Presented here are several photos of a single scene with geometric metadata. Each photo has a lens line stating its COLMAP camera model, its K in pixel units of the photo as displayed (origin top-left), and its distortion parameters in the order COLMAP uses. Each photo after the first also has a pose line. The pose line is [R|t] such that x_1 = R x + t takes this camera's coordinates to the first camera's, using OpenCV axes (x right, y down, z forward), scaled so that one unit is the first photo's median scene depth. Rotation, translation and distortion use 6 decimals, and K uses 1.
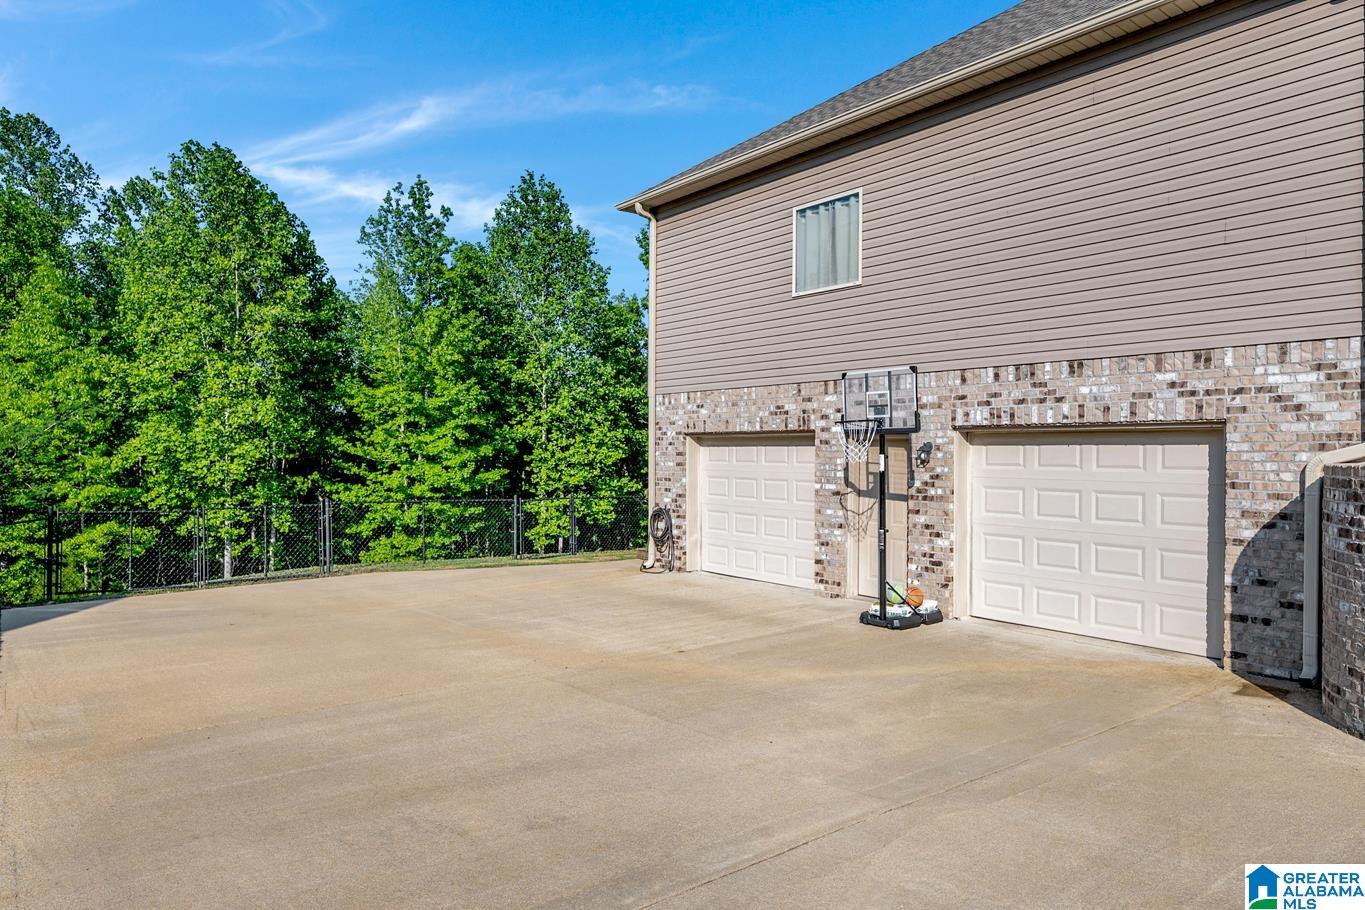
lens RADIAL K [[878.2, 0, 684.6], [0, 878.2, 460.0], [0, 0, 1]] dist [-0.005441, -0.001666]
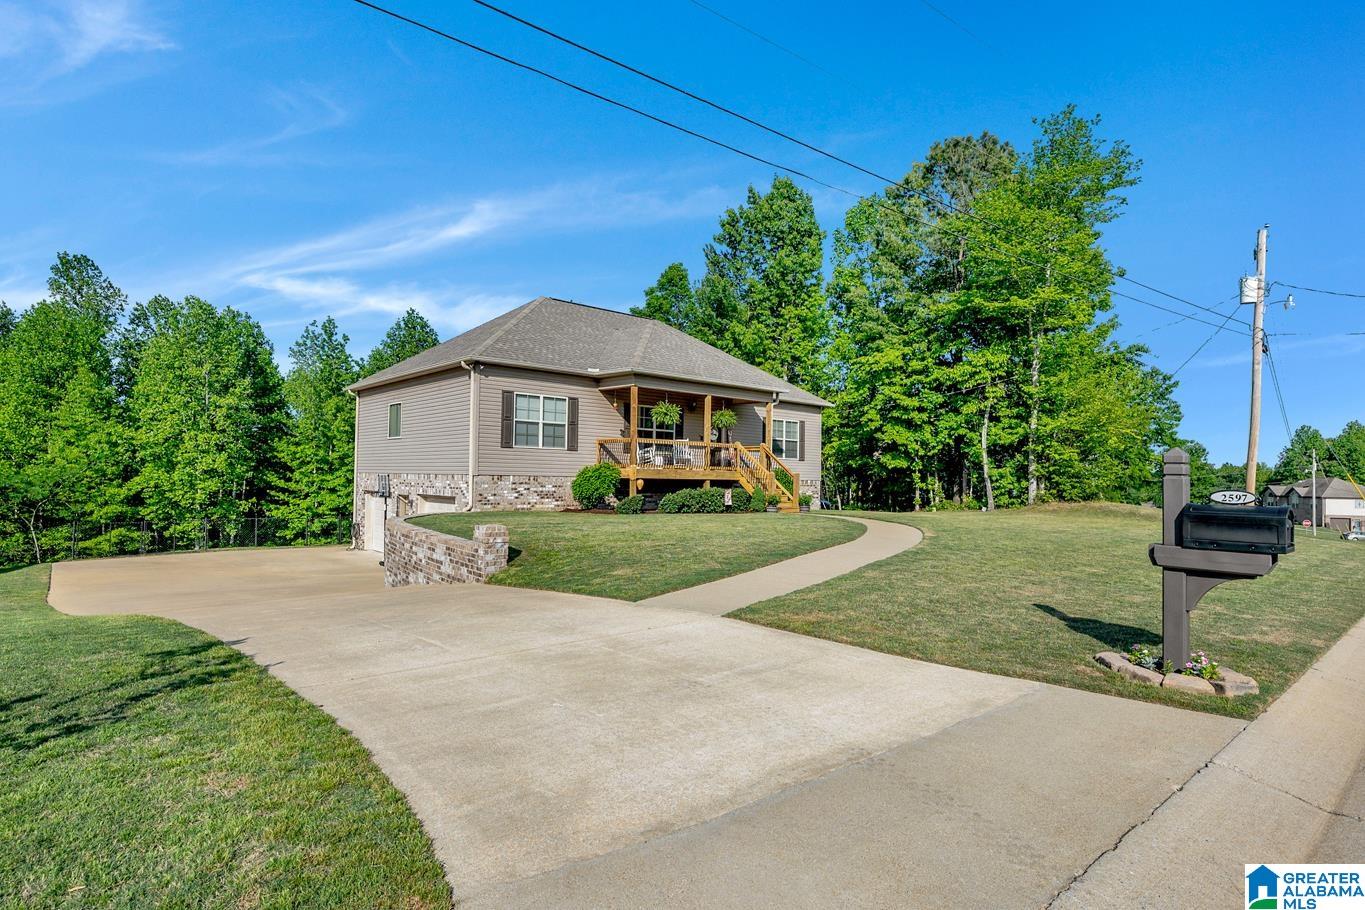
lens RADIAL K [[714.6, 0, 679.6], [0, 714.6, 459.0], [0, 0, 1]] dist [0.001662, -0.000277]
pose [[0.998750, 0.012567, 0.048370, 0.316771], [-0.011094, 0.999470, -0.030599, -0.028575], [-0.048729, 0.030024, 0.998361, -0.382006]]
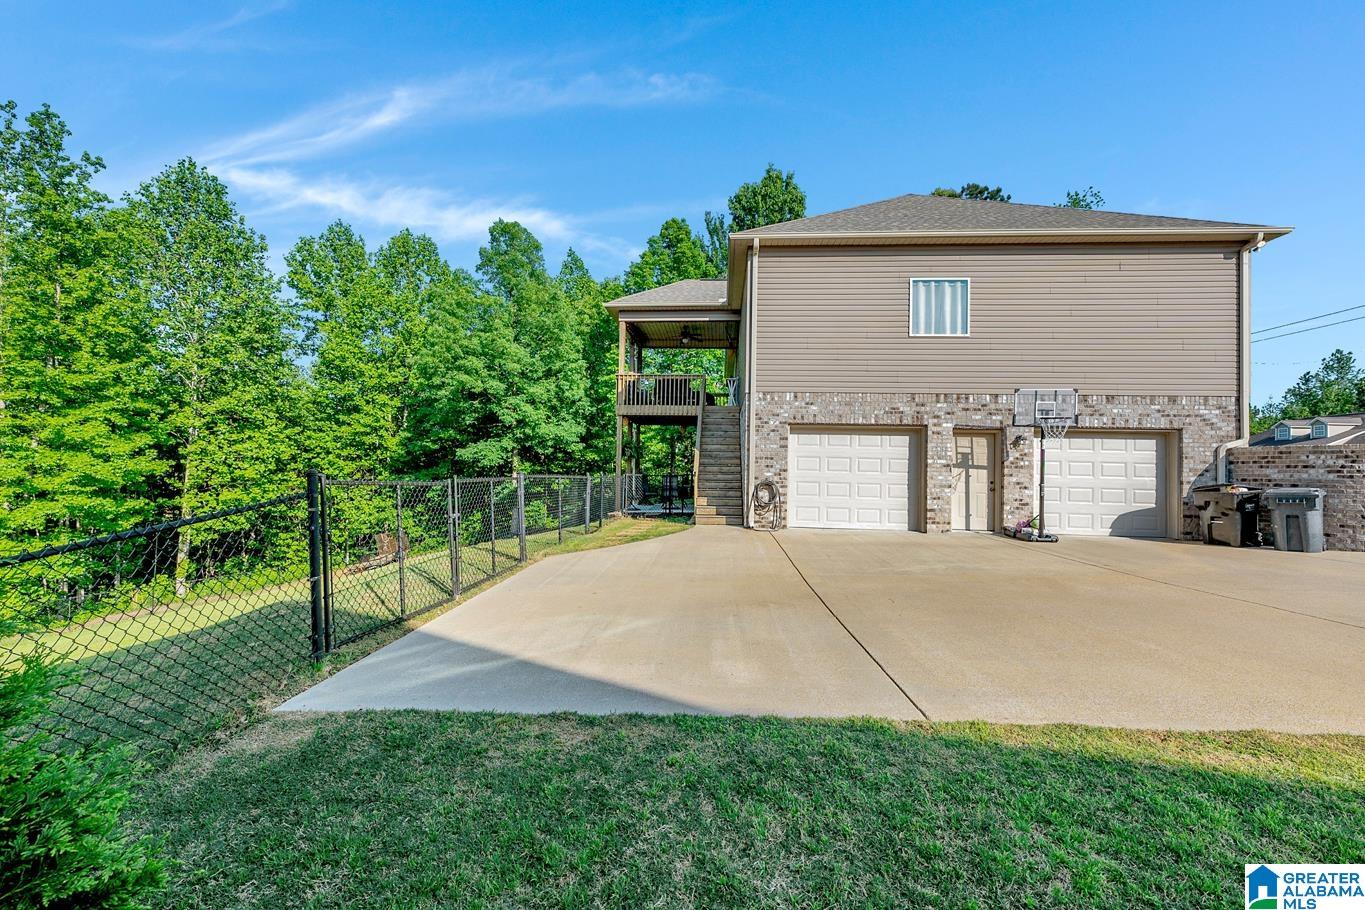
lens RADIAL K [[539.5, 0, 681.8], [0, 539.5, 461.8], [0, 0, 1]] dist [-0.002048, -0.000040]
pose [[0.673764, 0.020828, 0.738653, -0.299465], [-0.010871, 0.999774, -0.018275, 0.018722], [-0.738867, 0.004283, 0.673838, 0.242382]]
